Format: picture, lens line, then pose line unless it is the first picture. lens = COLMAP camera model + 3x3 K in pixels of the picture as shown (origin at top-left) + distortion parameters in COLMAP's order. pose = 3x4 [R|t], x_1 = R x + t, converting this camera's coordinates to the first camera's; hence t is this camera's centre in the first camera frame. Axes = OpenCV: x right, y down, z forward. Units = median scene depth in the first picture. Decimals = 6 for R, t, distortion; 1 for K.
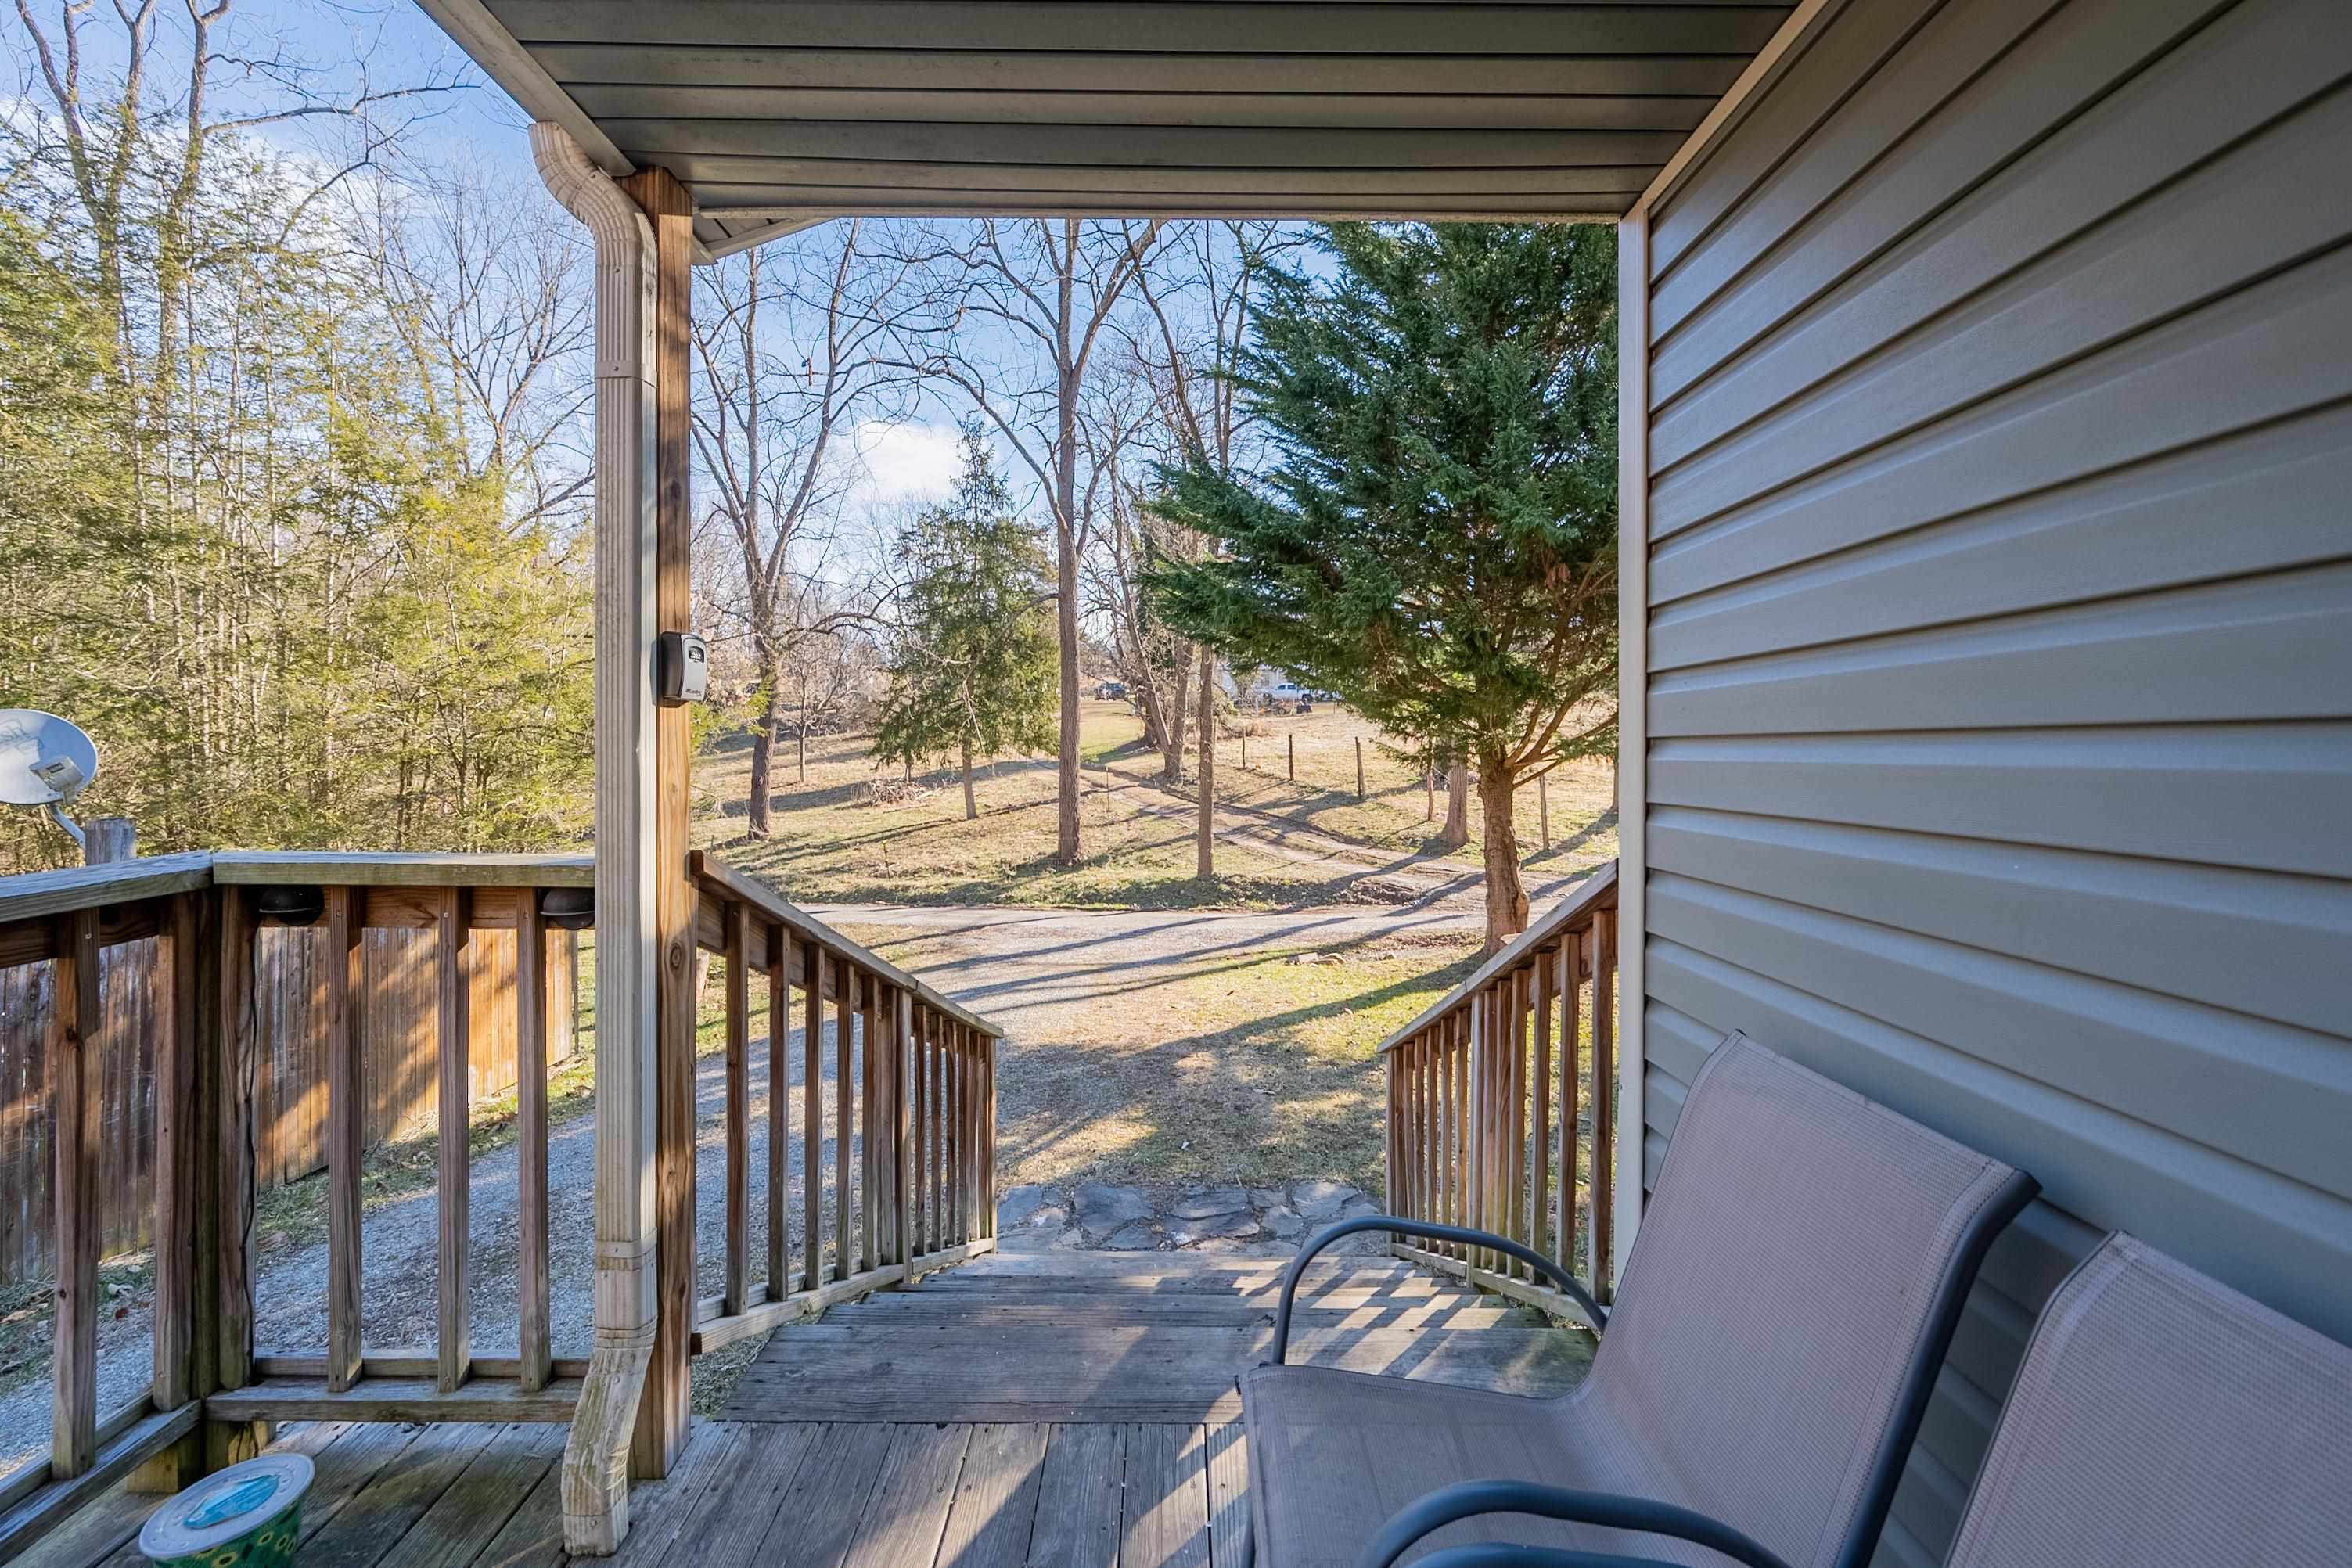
lens RADIAL K [[952.4, 0, 1192.7], [0, 952.4, 739.9], [0, 0, 1]] dist [-0.002840, -0.000016]
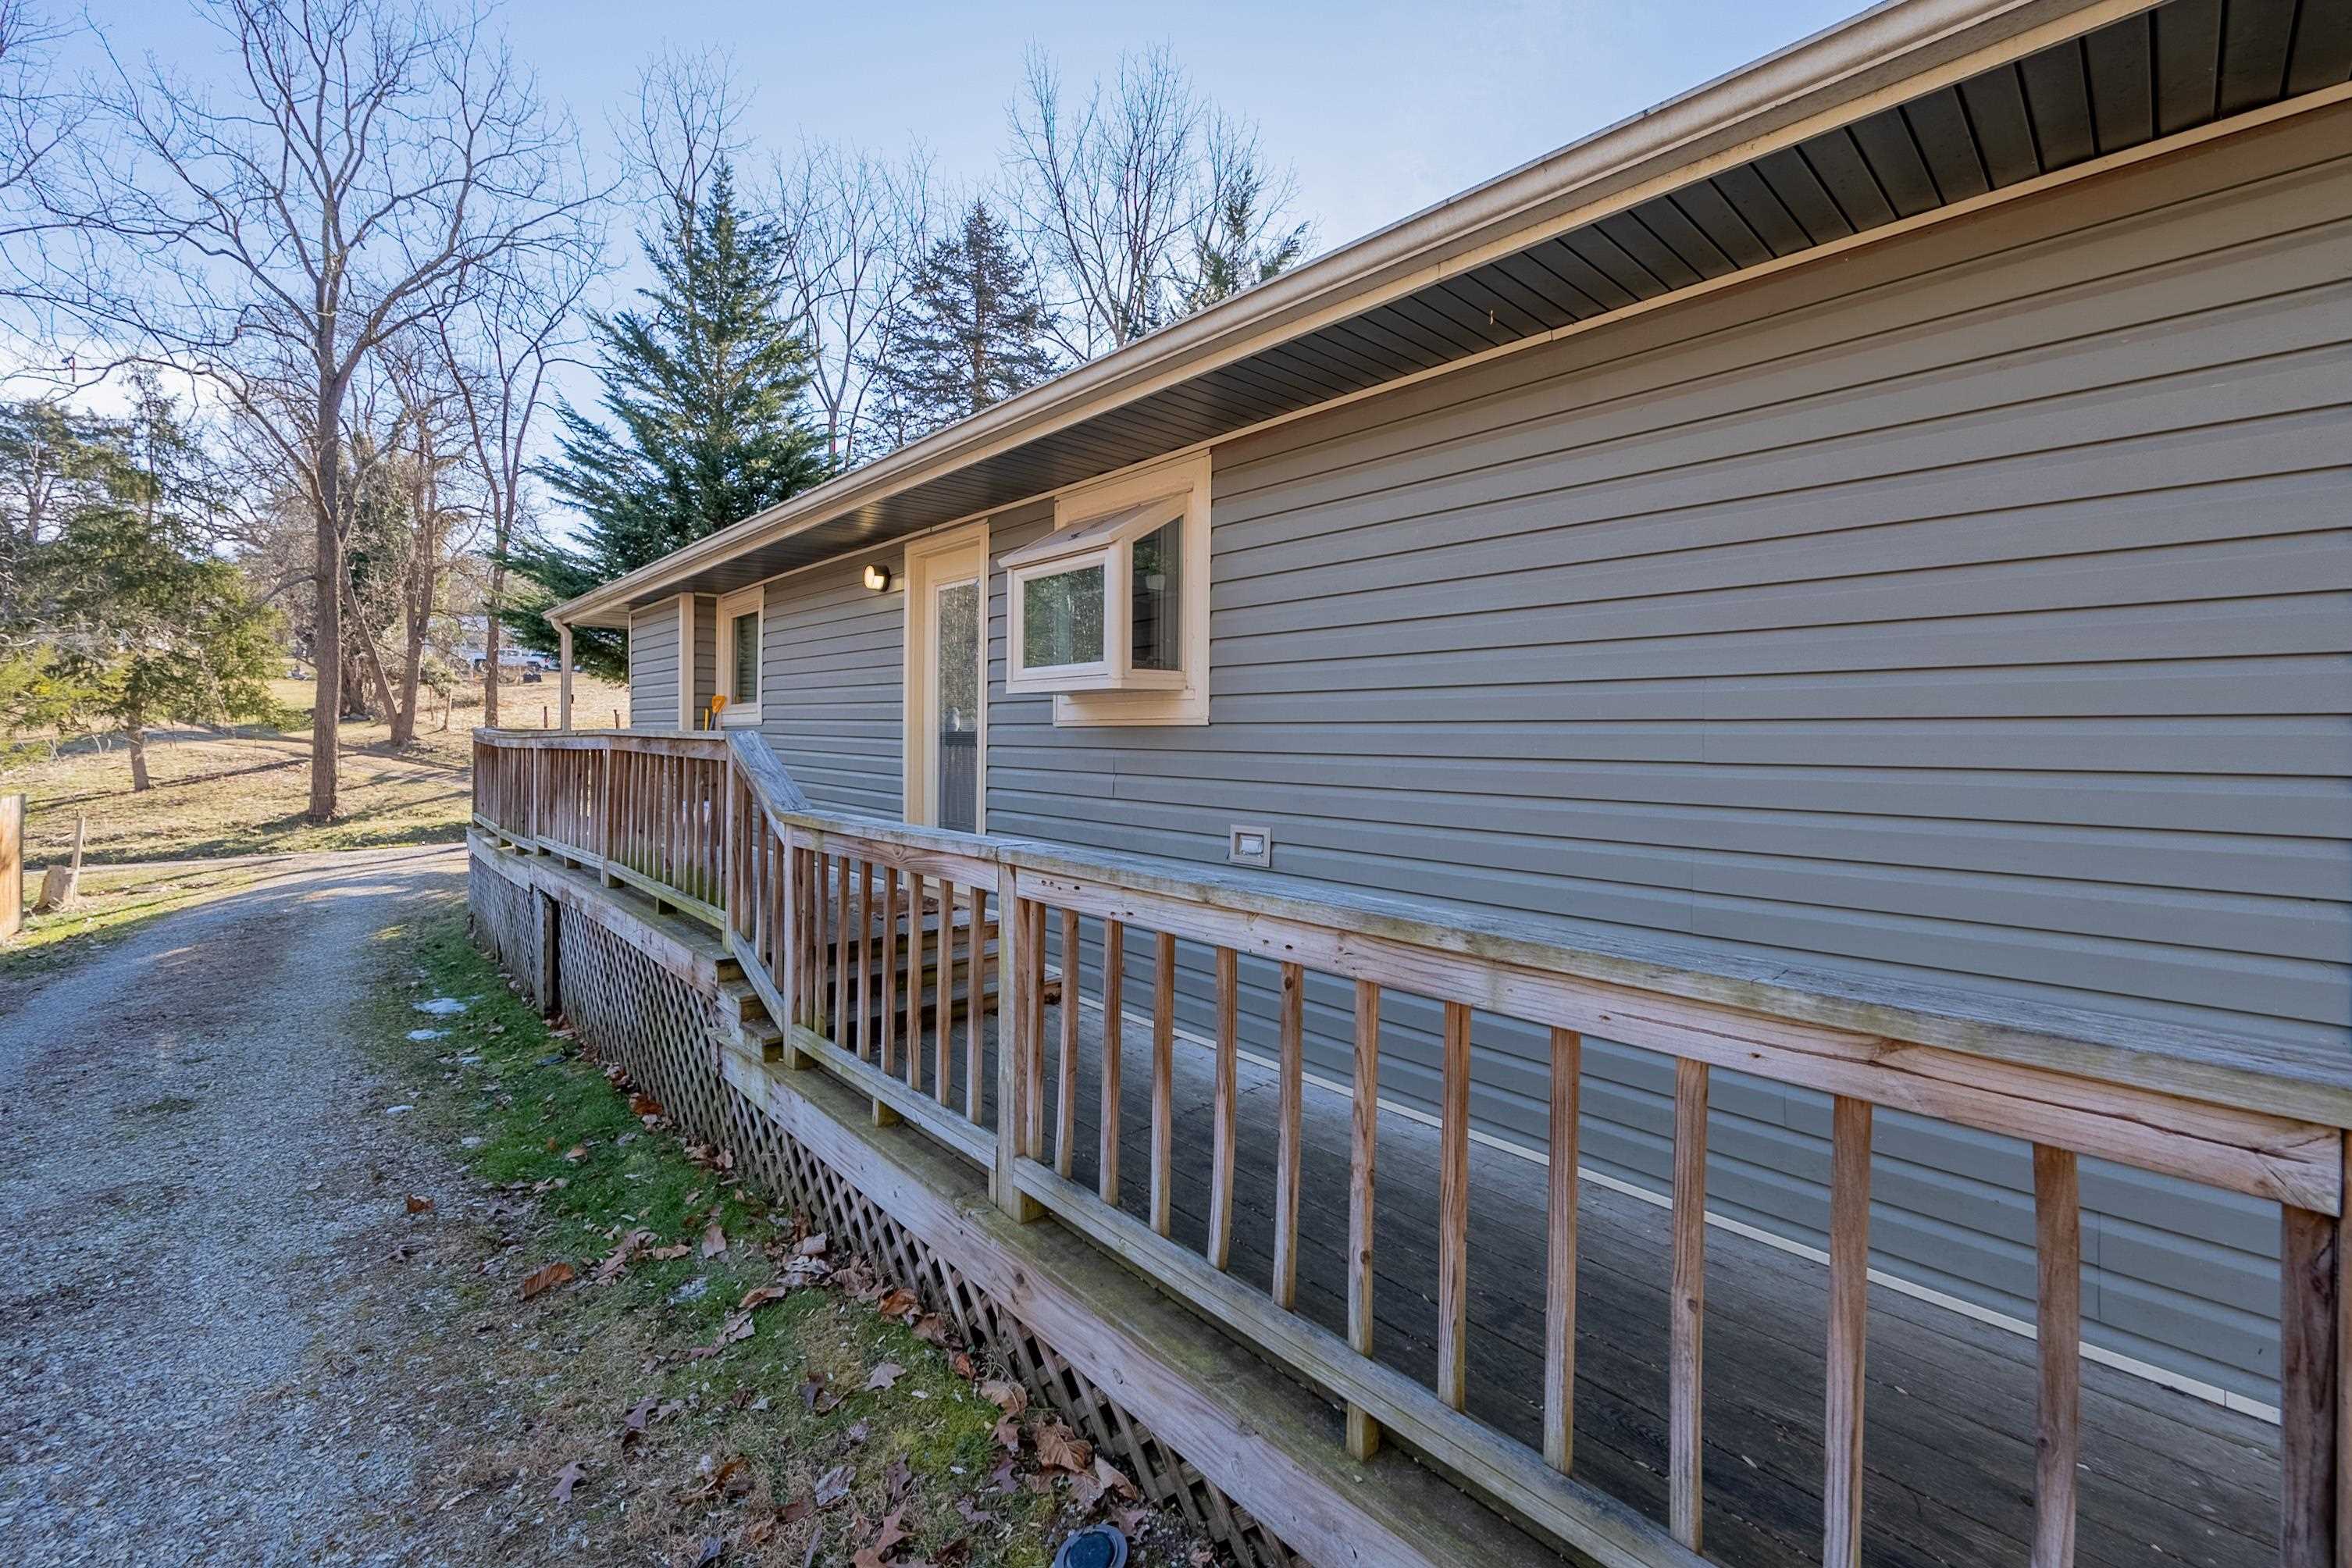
lens RADIAL K [[956.2, 0, 1186.9], [0, 956.2, 730.8], [0, 0, 1]] dist [-0.001721, 0.000187]
pose [[0.742184, 0.004808, 0.670179, -0.130796], [-0.015346, 0.999834, 0.009821, 0.000129], [-0.670020, -0.017574, 0.742135, -0.488018]]
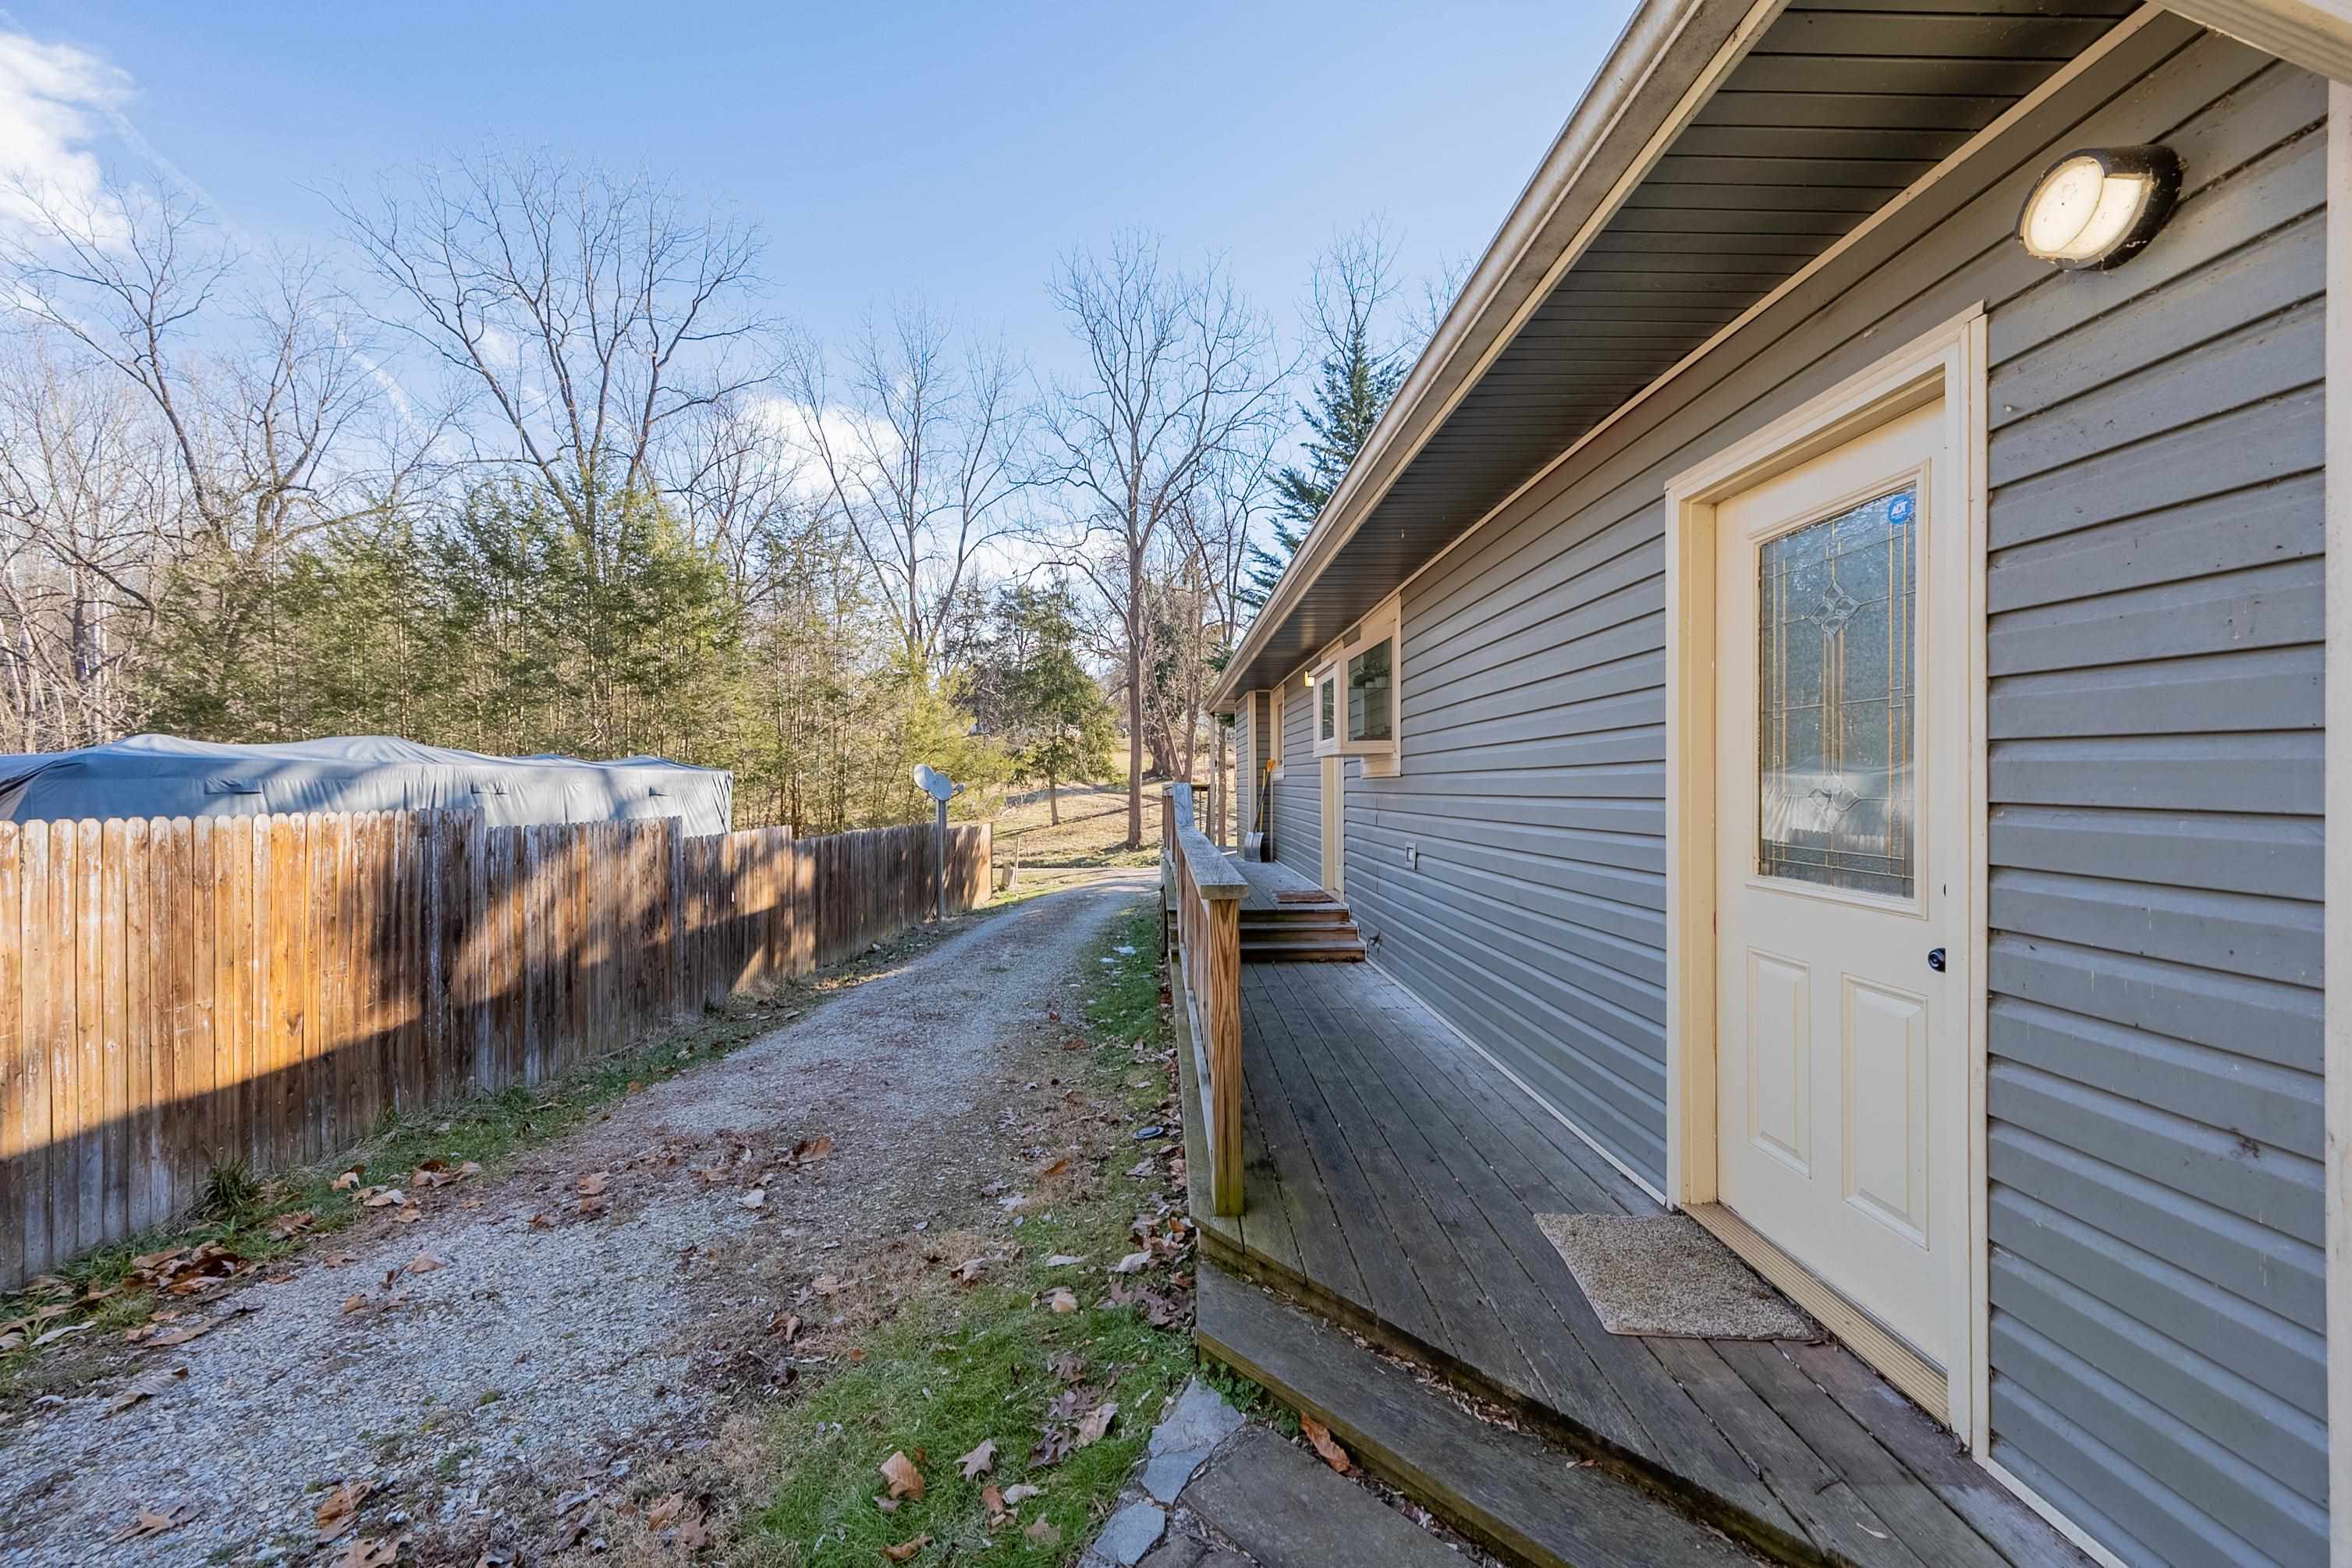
lens RADIAL K [[938.6, 0, 1187.5], [0, 938.6, 783.6], [0, 0, 1]] dist [-0.003423, -0.000297]
pose [[0.999758, -0.003628, 0.021691, -0.075311], [0.003350, 0.999912, 0.012825, -0.000733], [-0.021736, -0.012749, 0.999682, -0.616632]]
